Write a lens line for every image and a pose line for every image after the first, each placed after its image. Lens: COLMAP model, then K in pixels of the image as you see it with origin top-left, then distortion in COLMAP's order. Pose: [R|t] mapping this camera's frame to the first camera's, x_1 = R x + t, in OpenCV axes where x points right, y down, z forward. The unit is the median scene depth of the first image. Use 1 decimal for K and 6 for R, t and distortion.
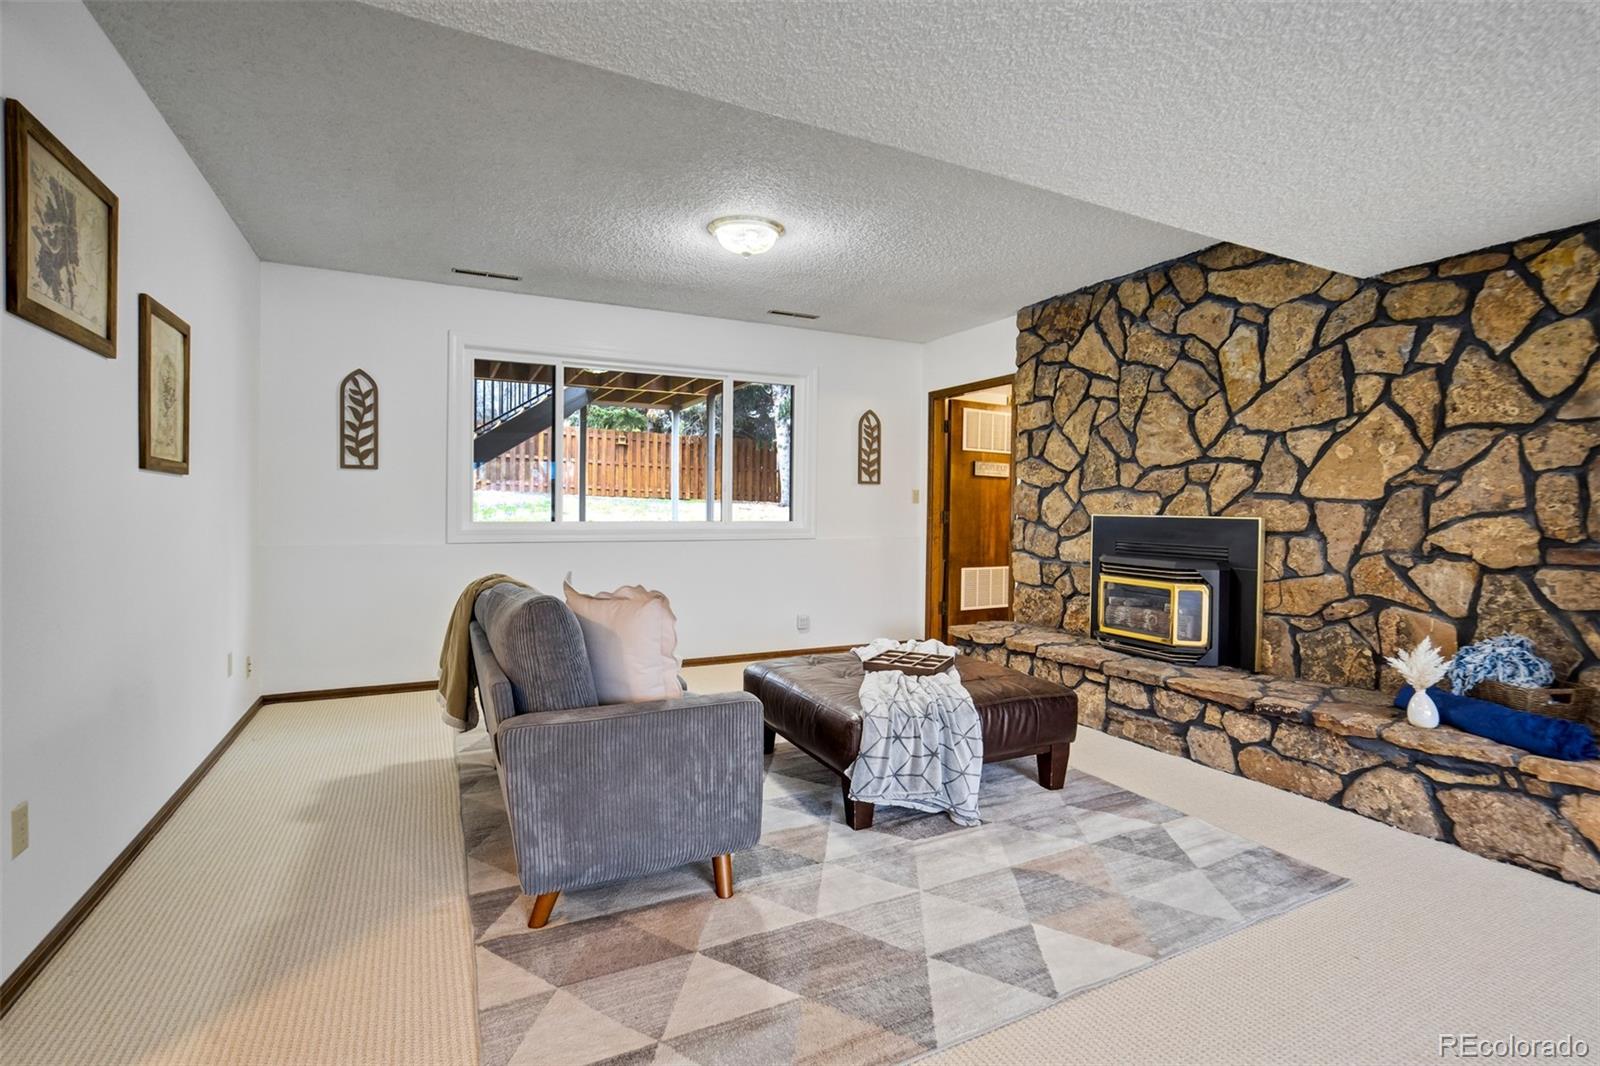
lens RADIAL K [[753.2, 0, 801.7], [0, 753.2, 519.9], [0, 0, 1]] dist [-0.005104, 0.001799]
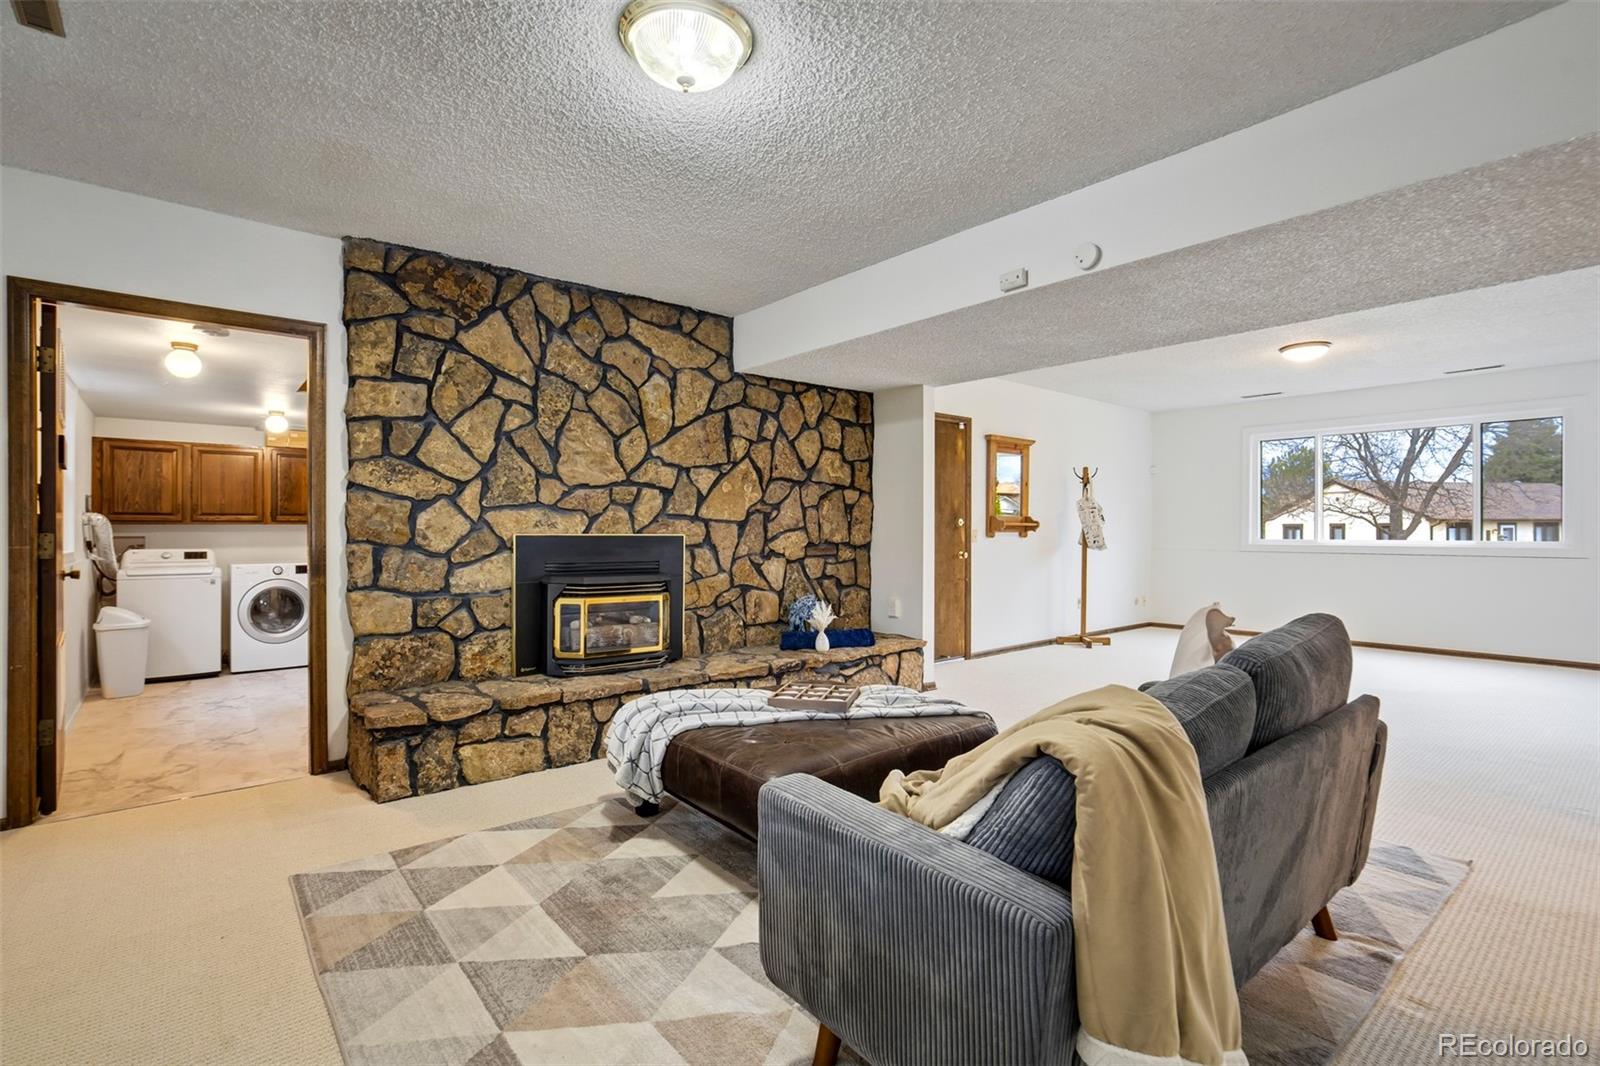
lens RADIAL K [[753.2, 0, 800.5], [0, 753.2, 531.8], [0, 0, 1]] dist [-0.005104, 0.001799]
pose [[-0.205239, -0.006906, 0.978688, -0.629909], [0.016462, 0.999809, 0.010507, -0.016105], [-0.978573, 0.018267, -0.205086, 1.014526]]
